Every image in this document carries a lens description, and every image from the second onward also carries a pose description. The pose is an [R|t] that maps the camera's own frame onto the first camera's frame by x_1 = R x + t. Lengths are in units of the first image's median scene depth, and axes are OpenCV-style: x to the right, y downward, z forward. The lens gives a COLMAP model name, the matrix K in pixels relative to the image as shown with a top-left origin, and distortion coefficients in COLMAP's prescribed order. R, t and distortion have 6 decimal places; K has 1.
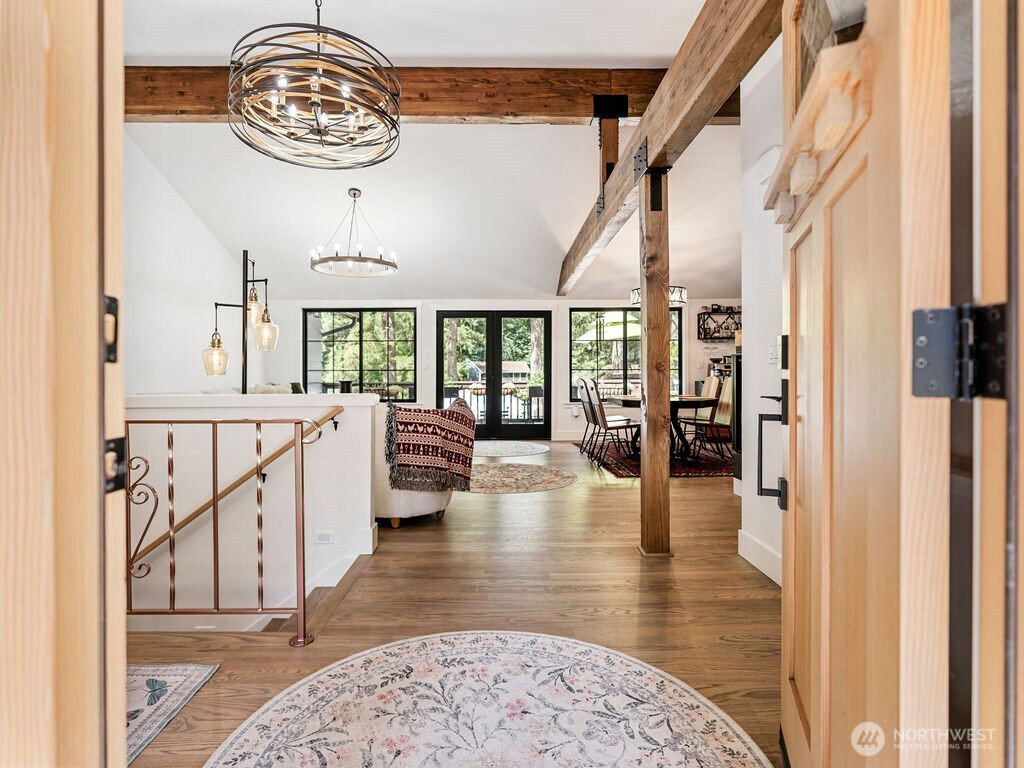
lens RADIAL K [[539.7, 0, 506.3], [0, 539.7, 373.7], [0, 0, 1]] dist [-0.001332, -0.000246]
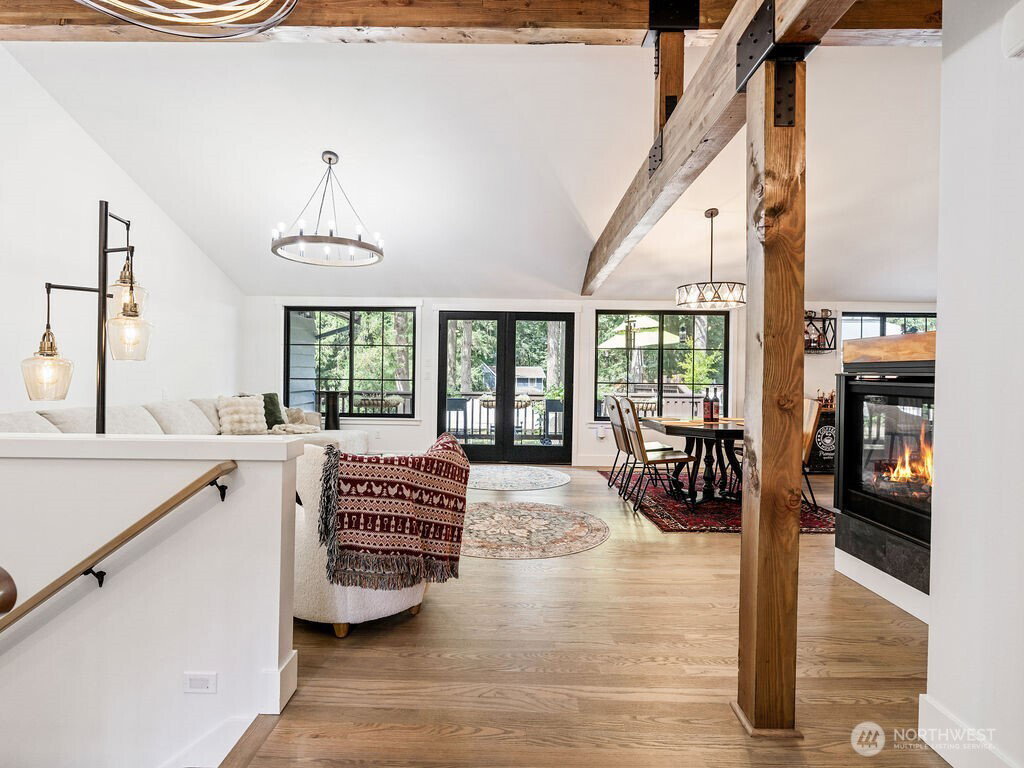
lens RADIAL K [[528.1, 0, 509.6], [0, 528.1, 386.0], [0, 0, 1]] dist [-0.003077, -0.000783]
pose [[0.999584, 0.016307, -0.023775, 0.004499], [-0.015929, 0.999745, 0.016015, -0.018642], [0.024030, -0.015630, 0.999589, 0.236486]]
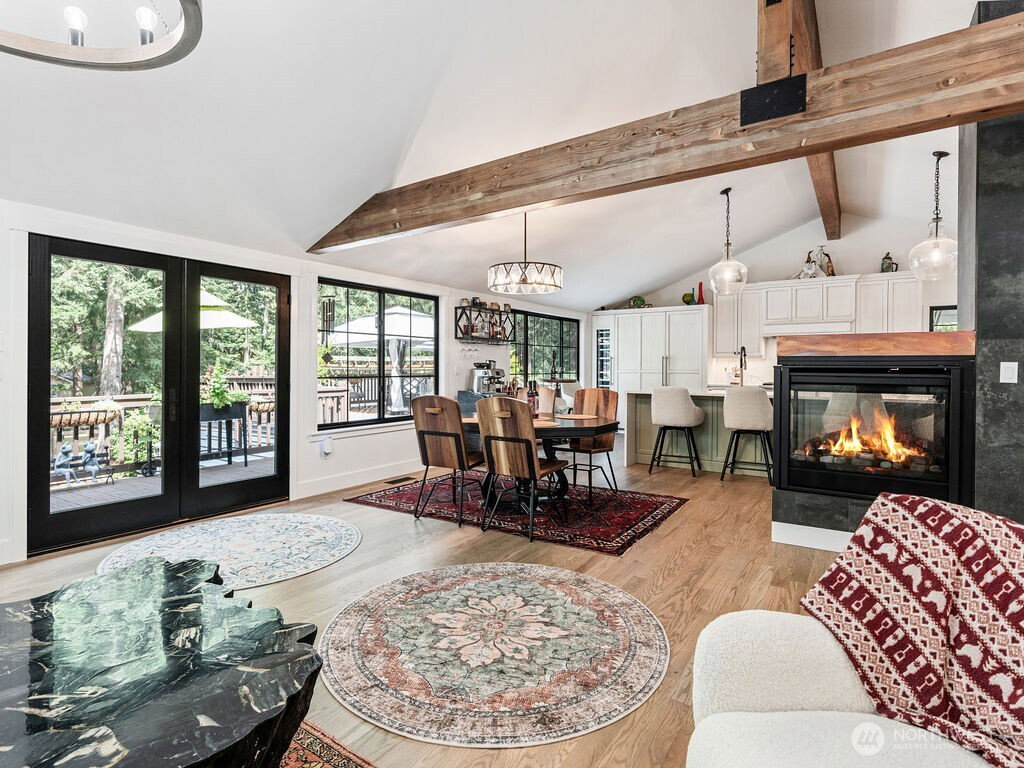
lens RADIAL K [[515.9, 0, 506.8], [0, 515.9, 378.7], [0, 0, 1]] dist [-0.003007, 0.000718]
pose [[0.575131, -0.011979, 0.817973, -0.342952], [-0.000667, 0.999886, 0.015112, -0.022159], [-0.818061, -0.009237, 0.575057, 0.715015]]
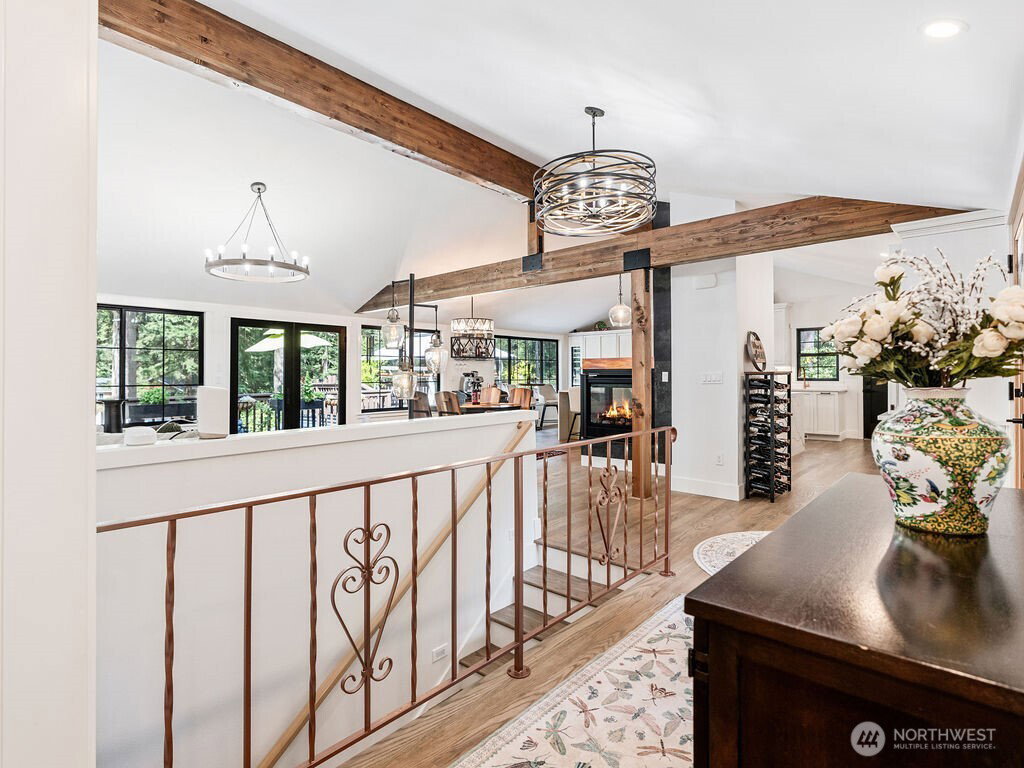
lens RADIAL K [[515.9, 0, 506.8], [0, 515.9, 378.7], [0, 0, 1]] dist [-0.003007, 0.000718]
pose [[0.677039, -0.004304, 0.735935, -0.645195], [0.006139, 0.999981, 0.000201, -0.019661], [-0.735922, 0.004382, 0.677053, 0.131394]]
